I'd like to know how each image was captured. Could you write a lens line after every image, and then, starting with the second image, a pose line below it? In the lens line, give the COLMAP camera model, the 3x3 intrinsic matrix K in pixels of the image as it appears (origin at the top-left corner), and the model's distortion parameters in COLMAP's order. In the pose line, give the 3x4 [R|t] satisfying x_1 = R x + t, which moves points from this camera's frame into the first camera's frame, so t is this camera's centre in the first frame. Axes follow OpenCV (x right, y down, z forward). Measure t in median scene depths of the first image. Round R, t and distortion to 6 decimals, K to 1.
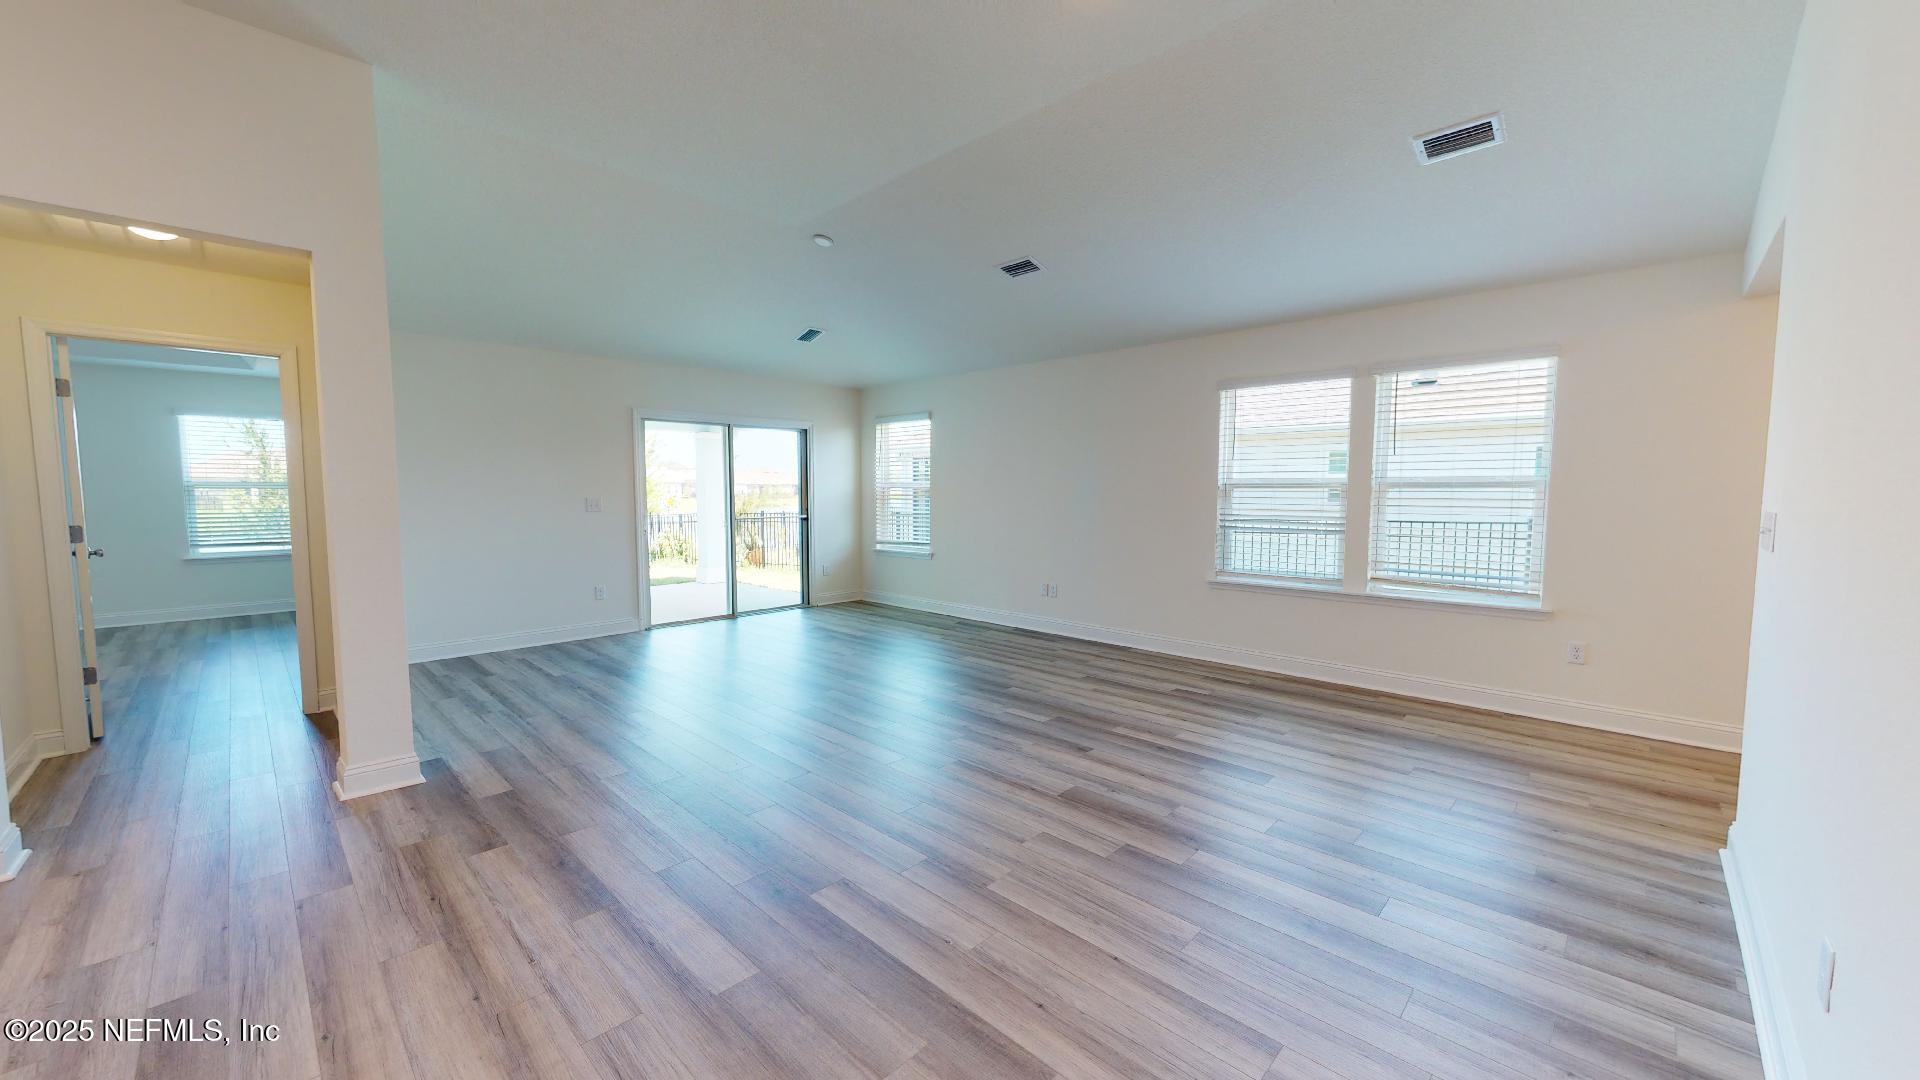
lens RADIAL K [[706.3, 0, 958.6], [0, 706.3, 538.6], [0, 0, 1]] dist [0.000115, -0.000216]
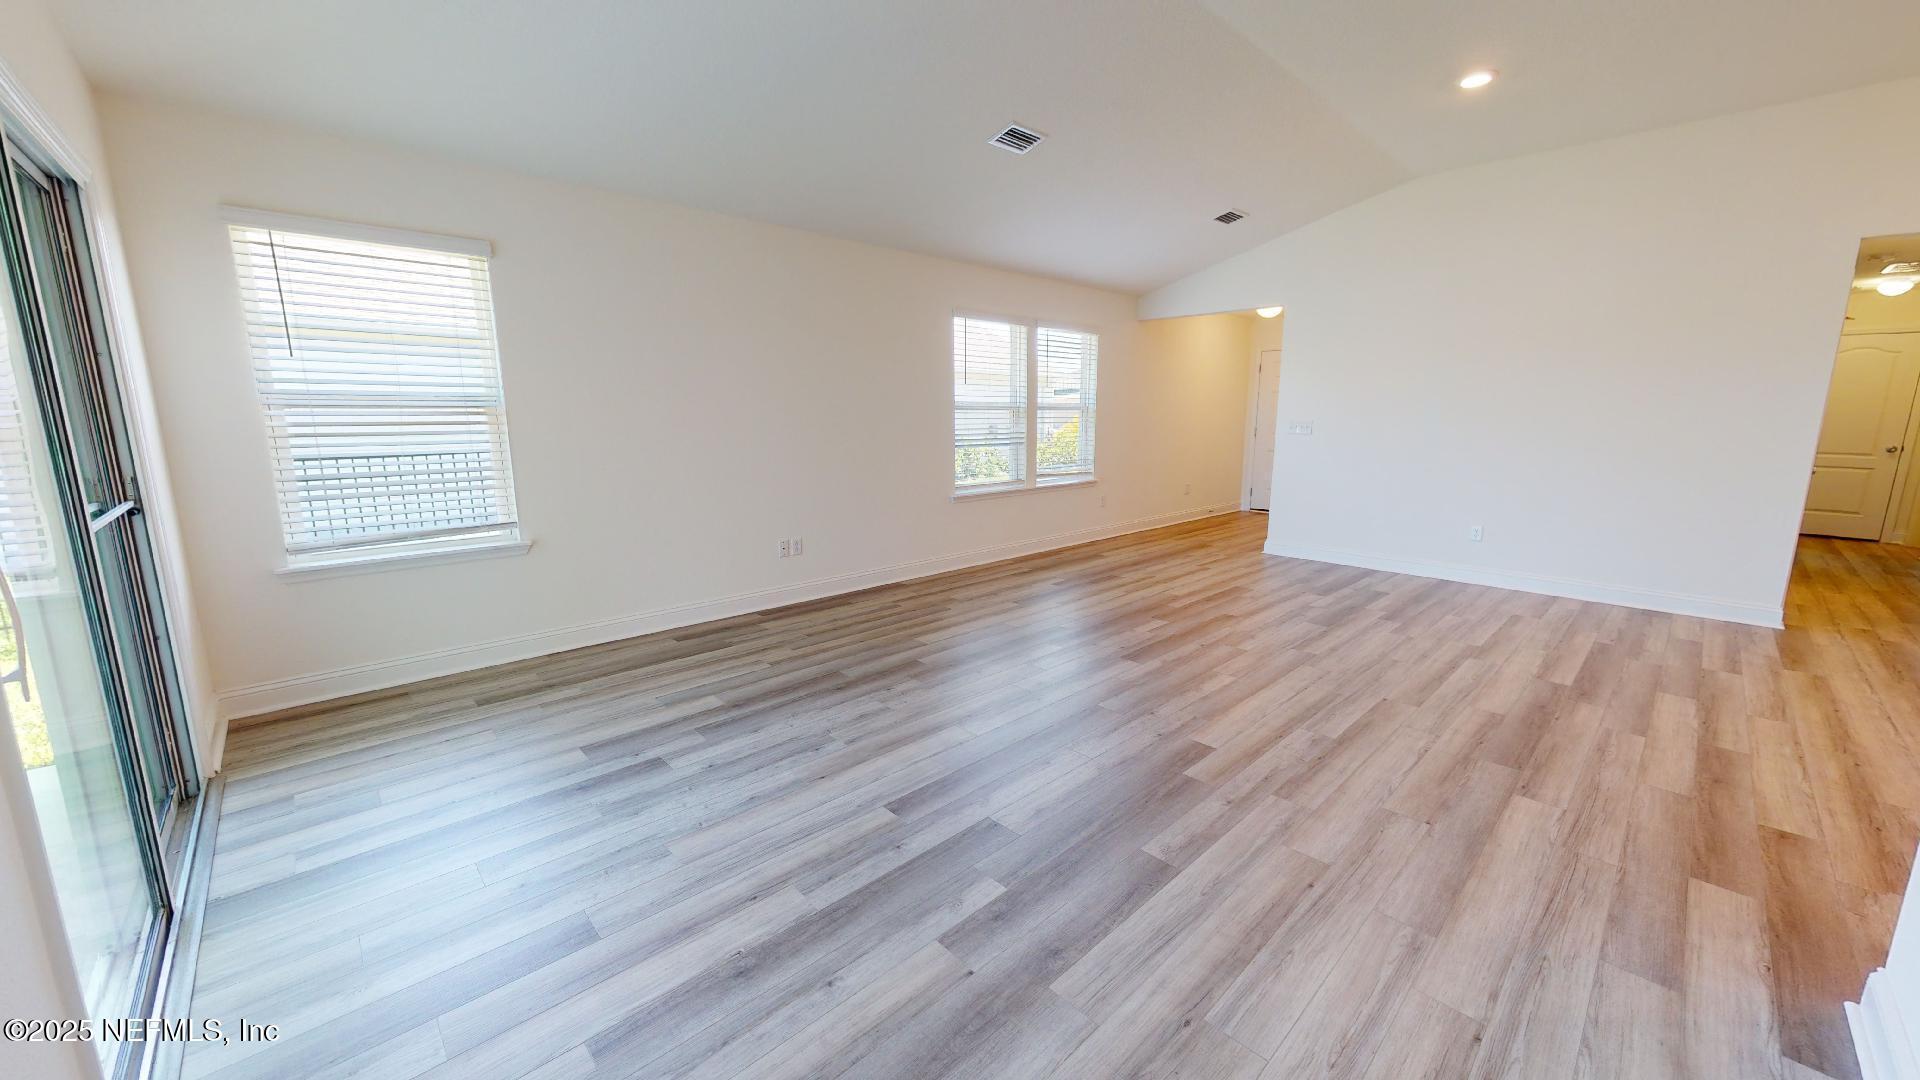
lens RADIAL K [[706.3, 0, 960.9], [0, 706.3, 544.5], [0, 0, 1]] dist [0.000115, -0.000216]
pose [[0.037161, -0.186125, 0.981823, -1.122144], [0.067712, 0.980713, 0.183352, -0.103582], [-0.997013, 0.059668, 0.049047, 1.467699]]
